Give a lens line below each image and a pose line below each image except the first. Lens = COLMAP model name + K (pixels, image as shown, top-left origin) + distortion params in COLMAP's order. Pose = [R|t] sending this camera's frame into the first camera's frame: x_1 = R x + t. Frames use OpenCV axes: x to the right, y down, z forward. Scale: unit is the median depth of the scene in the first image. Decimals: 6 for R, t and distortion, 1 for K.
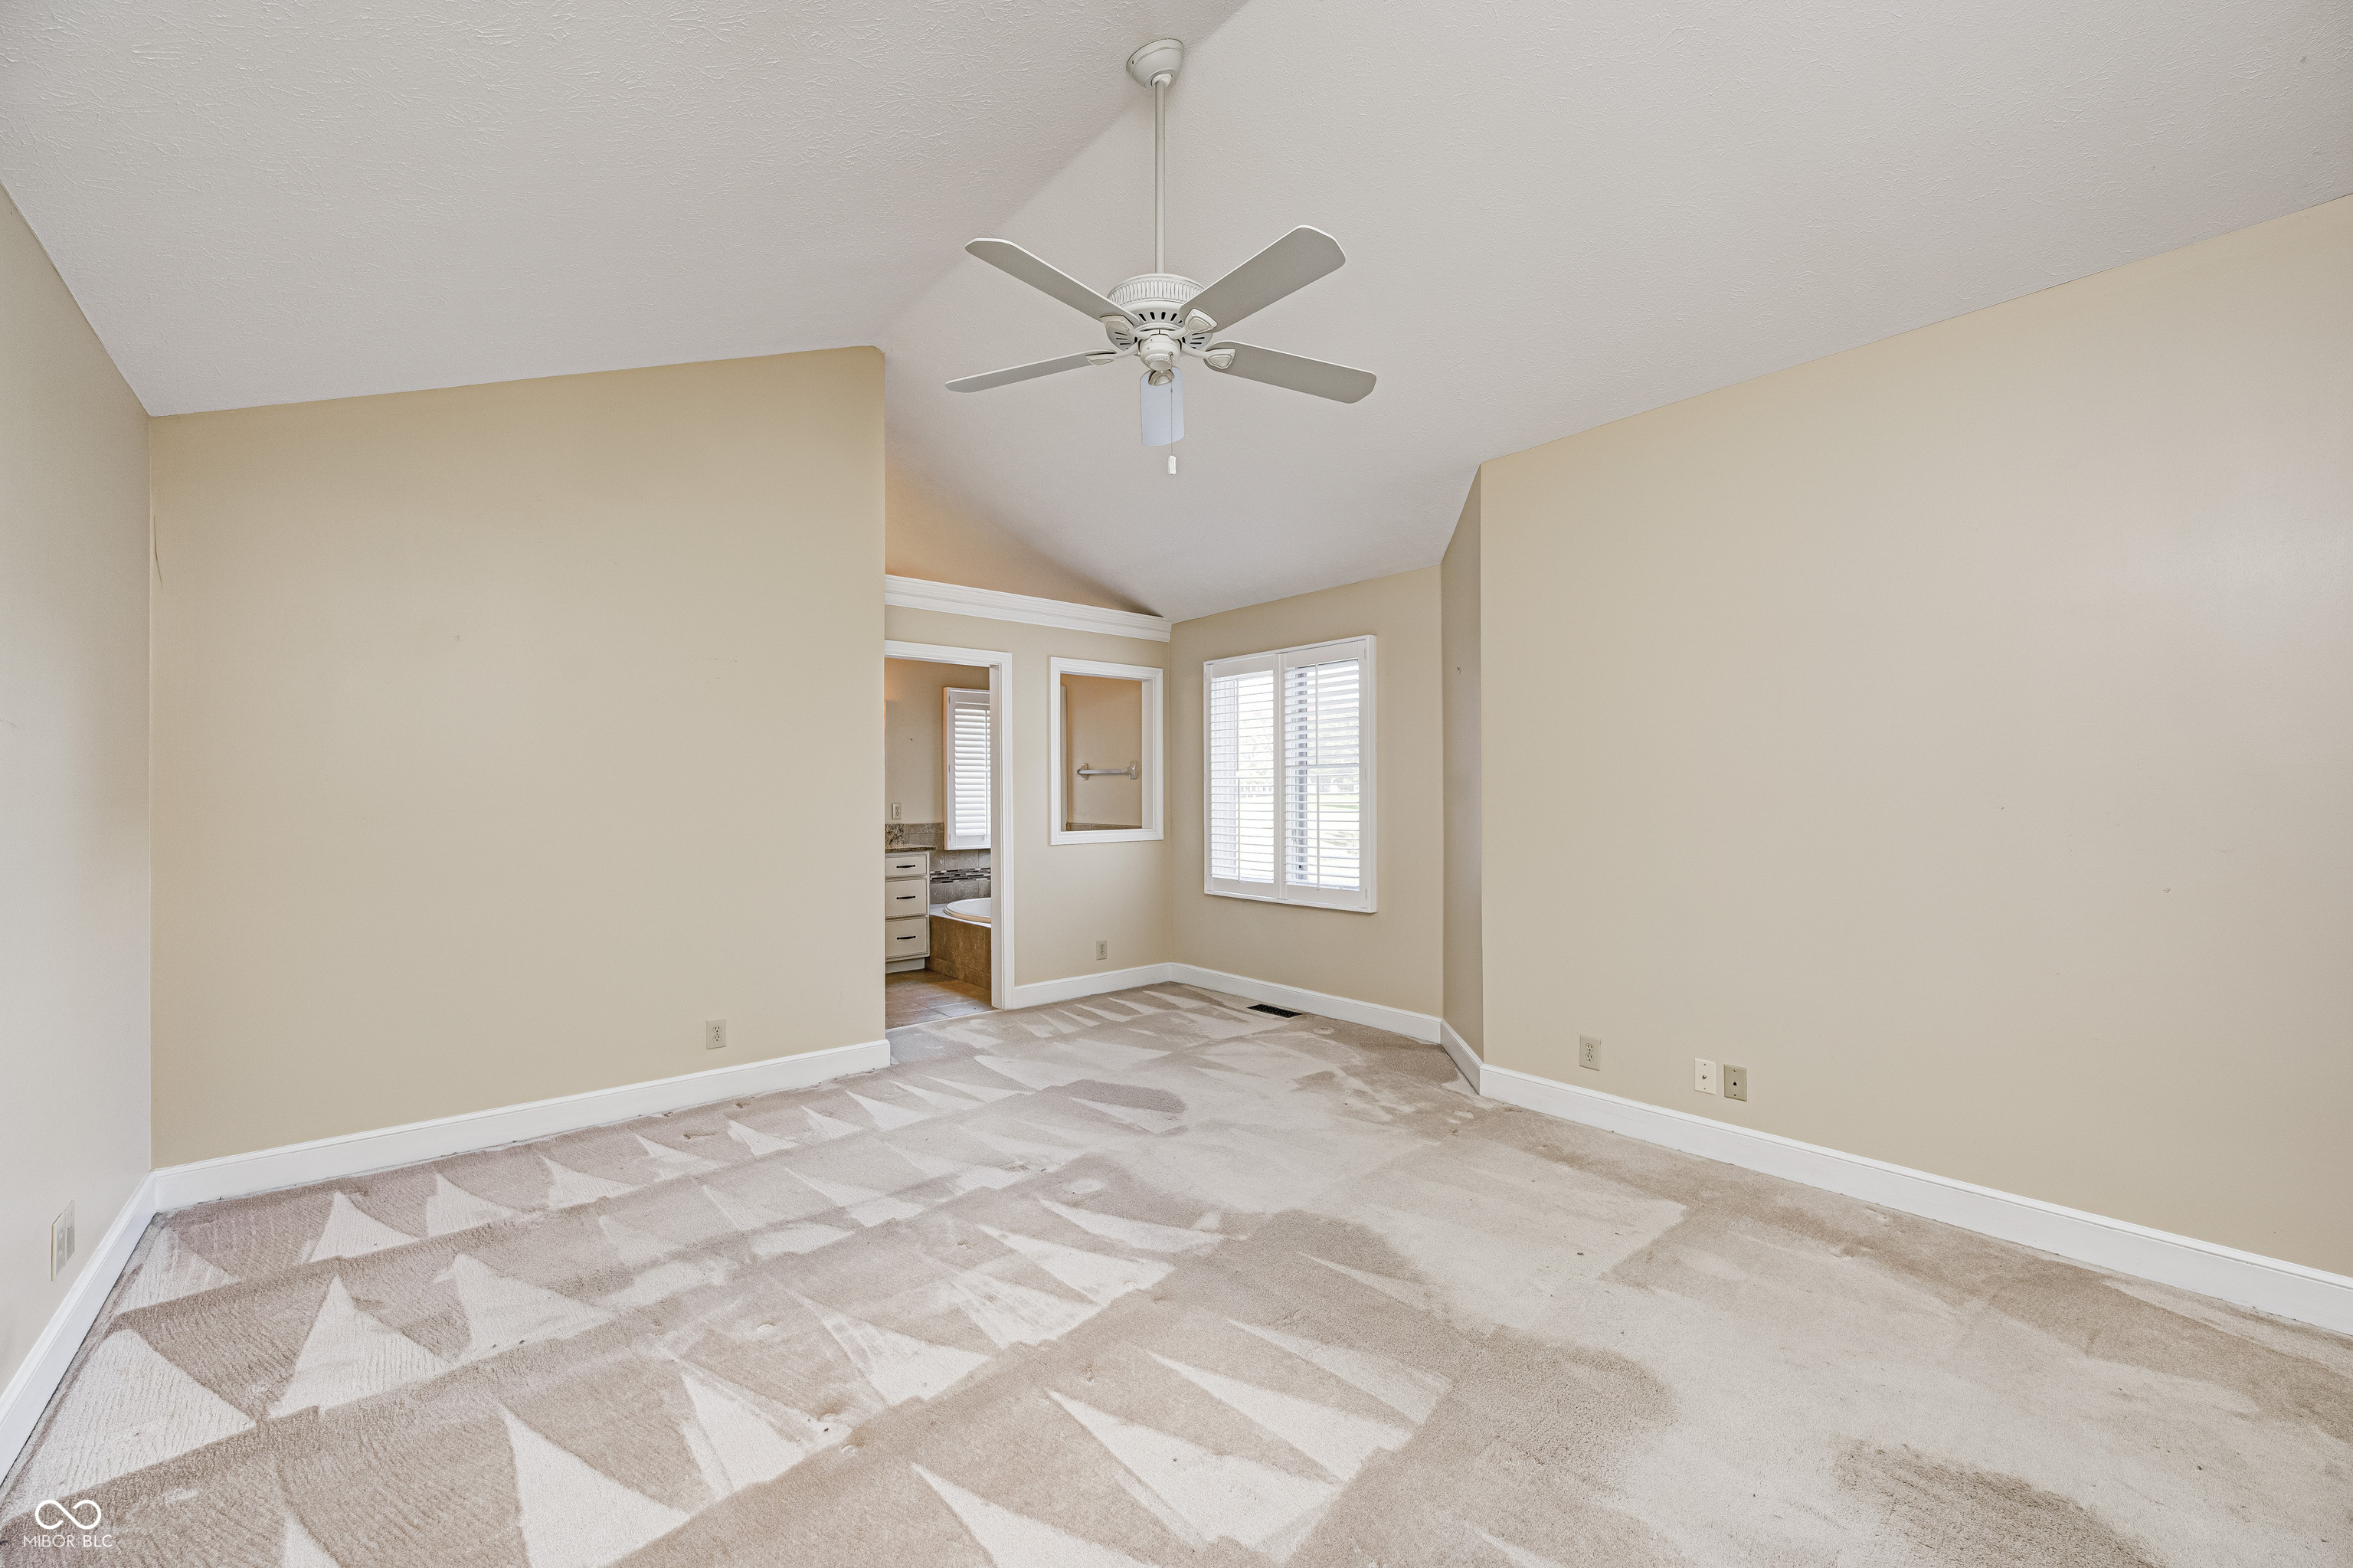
lens RADIAL K [[920.4, 0, 1179.4], [0, 920.4, 787.6], [0, 0, 1]] dist [-0.001095, 0.000191]
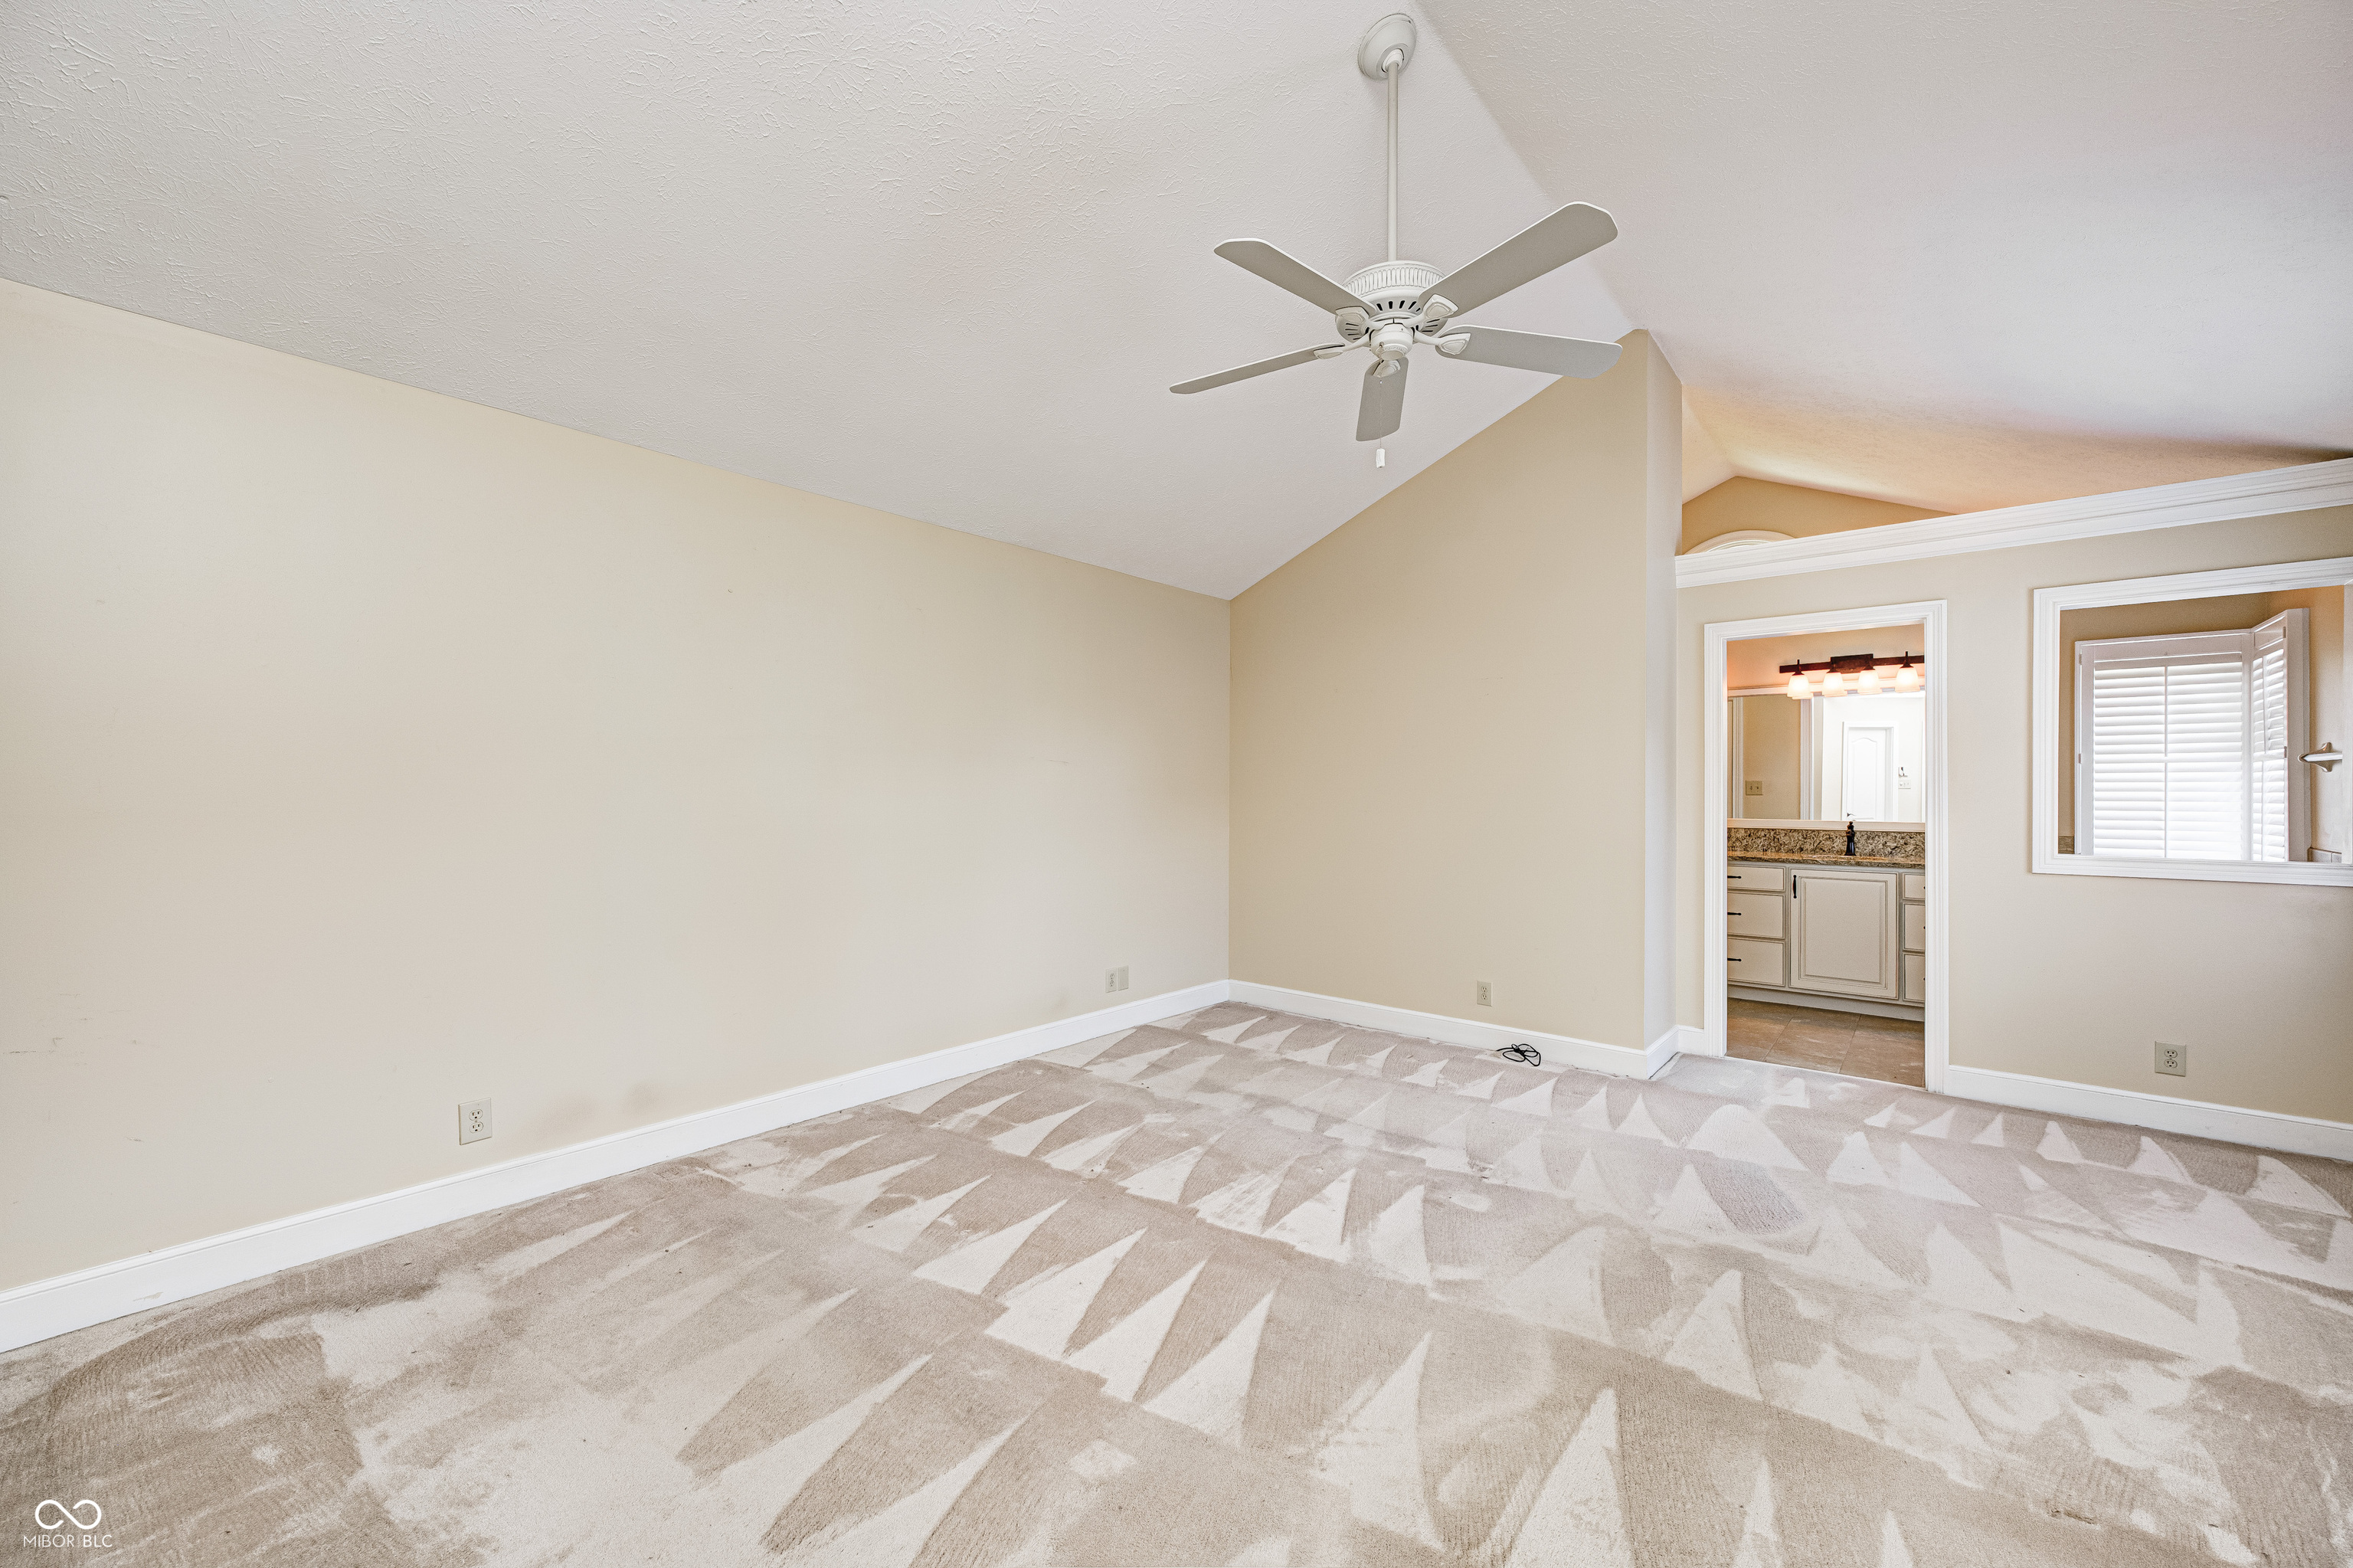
lens RADIAL K [[920.4, 0, 1179.4], [0, 920.4, 787.6], [0, 0, 1]] dist [-0.001095, 0.000191]
pose [[0.159635, -0.001797, -0.987174, 0.756891], [0.001704, 0.999997, -0.001545, 0.001925], [0.987175, -0.001436, 0.159638, 0.517532]]
